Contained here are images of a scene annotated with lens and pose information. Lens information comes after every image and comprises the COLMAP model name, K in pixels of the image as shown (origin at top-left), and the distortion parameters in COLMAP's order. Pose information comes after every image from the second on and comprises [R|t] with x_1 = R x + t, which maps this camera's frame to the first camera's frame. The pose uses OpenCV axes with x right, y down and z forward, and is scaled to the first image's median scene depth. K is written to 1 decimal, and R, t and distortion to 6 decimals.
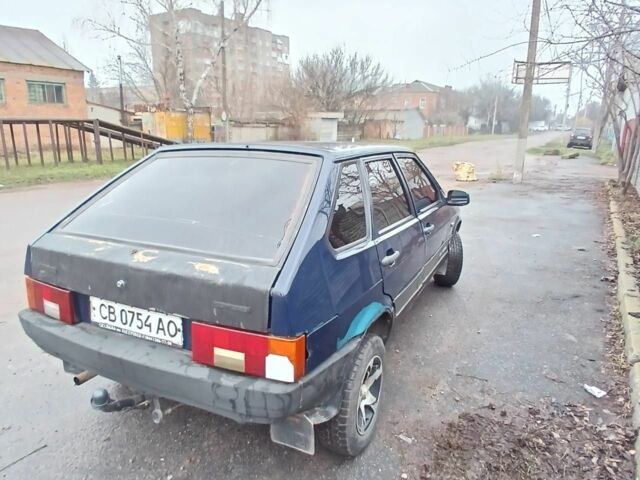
lens RADIAL K [[424.1, 0, 320.0], [0, 424.1, 240.0], [0, 0, 1]] dist [0.031042, -0.067664]
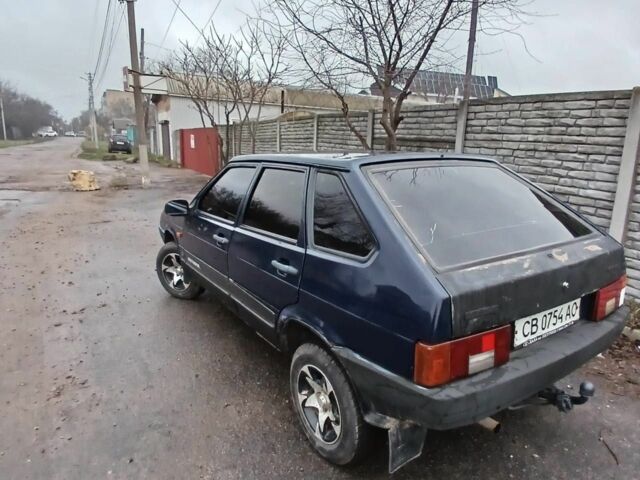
lens RADIAL K [[424.1, 0, 320.0], [0, 424.1, 240.0], [0, 0, 1]] dist [0.031042, -0.067664]
pose [[0.490721, -0.184519, 0.851555, -1.444729], [0.195033, 0.975783, 0.099046, -0.203708], [-0.849208, 0.117477, 0.514825, 0.836334]]
